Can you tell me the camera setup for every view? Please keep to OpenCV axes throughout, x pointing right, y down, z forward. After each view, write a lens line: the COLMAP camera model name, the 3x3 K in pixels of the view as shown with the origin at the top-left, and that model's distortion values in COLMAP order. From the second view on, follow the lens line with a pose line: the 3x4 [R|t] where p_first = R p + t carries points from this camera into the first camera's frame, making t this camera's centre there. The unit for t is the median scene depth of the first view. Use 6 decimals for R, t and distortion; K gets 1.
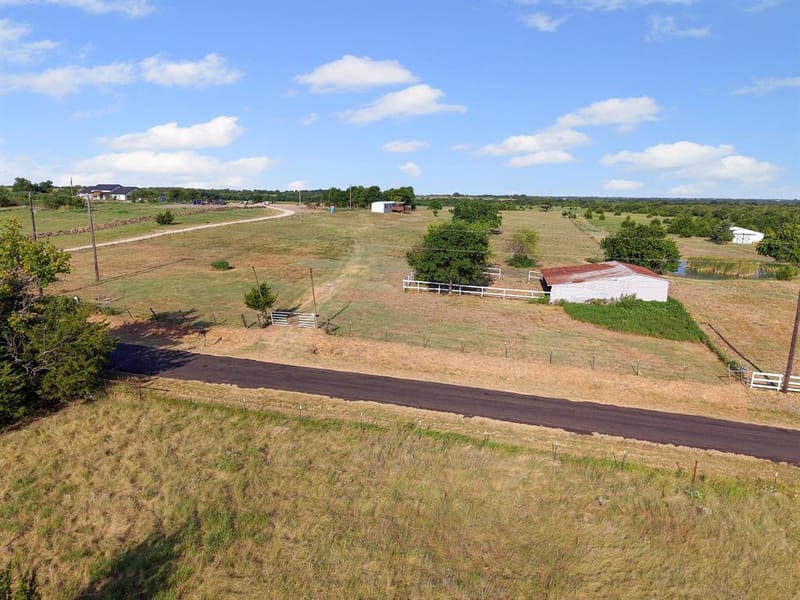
lens RADIAL K [[537.2, 0, 400.0], [0, 537.2, 300.0], [0, 0, 1]] dist [0.035449, -0.035540]
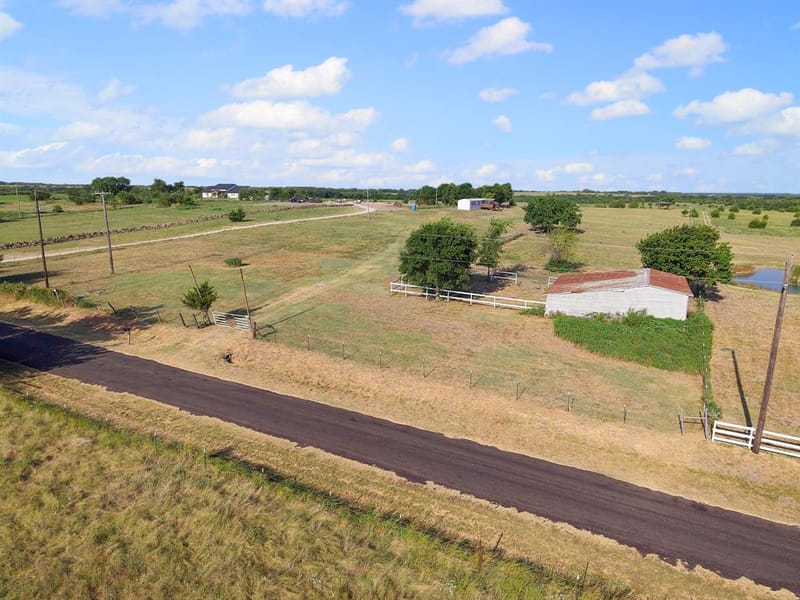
lens RADIAL K [[537.2, 0, 400.0], [0, 537.2, 300.0], [0, 0, 1]] dist [0.035449, -0.035540]
pose [[0.972777, 0.040347, -0.228202, 0.137302], [-0.039324, 0.999186, 0.009033, -0.009484], [0.228381, 0.000187, 0.973572, 0.054832]]
